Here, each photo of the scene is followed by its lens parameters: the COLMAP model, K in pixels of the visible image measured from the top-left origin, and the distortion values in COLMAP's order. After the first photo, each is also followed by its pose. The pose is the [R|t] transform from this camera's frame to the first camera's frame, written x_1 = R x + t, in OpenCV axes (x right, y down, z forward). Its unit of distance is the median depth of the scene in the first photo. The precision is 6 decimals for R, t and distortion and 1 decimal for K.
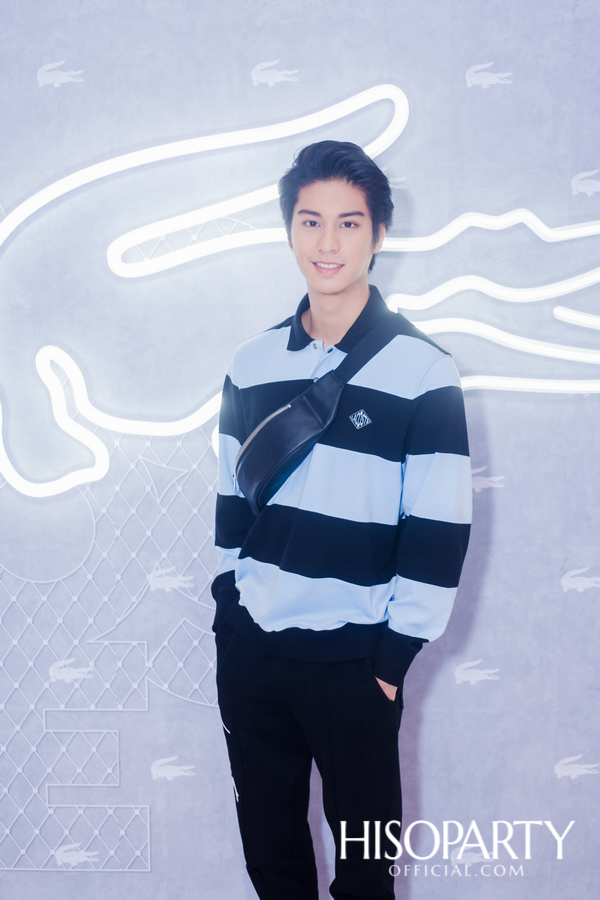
lens RADIAL K [[1296.9, 0, 304.2], [0, 1296.9, 449.4], [0, 0, 1]] dist [-0.114583, 0.000000]
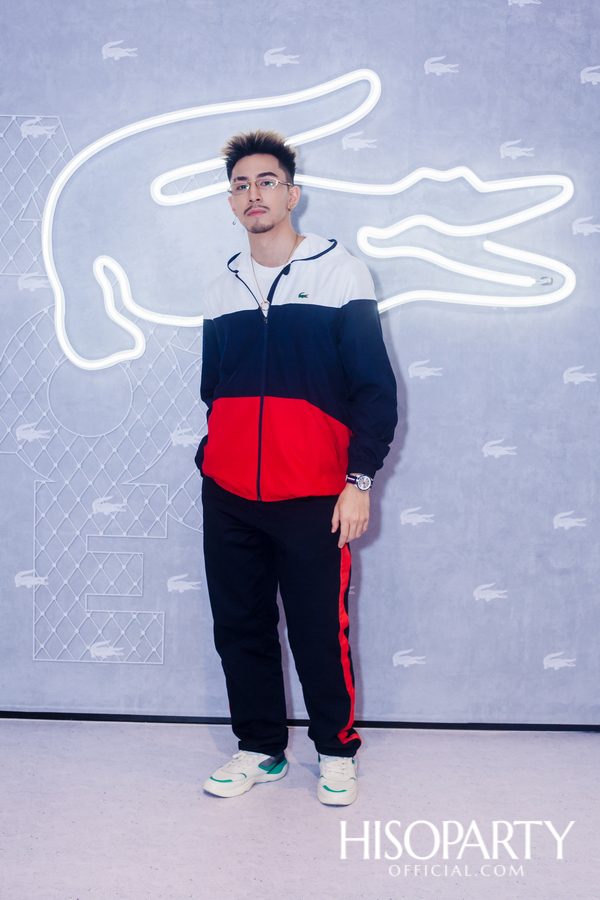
lens RADIAL K [[1296.9, 0, 302.4], [0, 1296.9, 448.9], [0, 0, 1]] dist [-0.114583, 0.000000]
pose [[0.998443, 0.032159, 0.045568, -0.047769], [-0.033111, 0.999246, 0.020294, 0.083136], [-0.044881, -0.021771, 0.998755, -0.329627]]
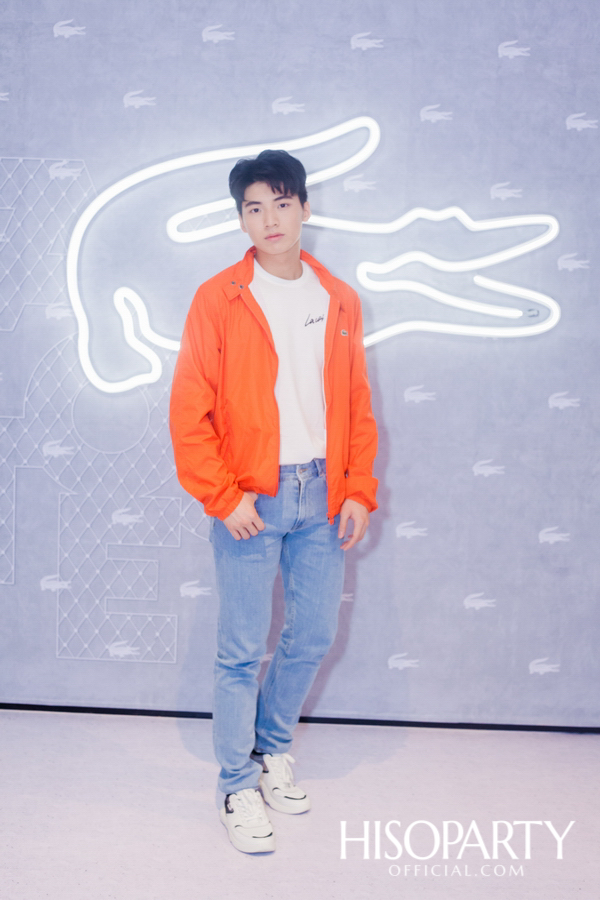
lens RADIAL K [[1296.9, 0, 301.3], [0, 1296.9, 449.4], [0, 0, 1]] dist [-0.114583, 0.000000]
pose [[0.999058, 0.042349, 0.009474, -0.005580], [-0.042529, 0.998902, 0.019646, 0.062743], [-0.008632, -0.020031, 0.999762, -0.443206]]
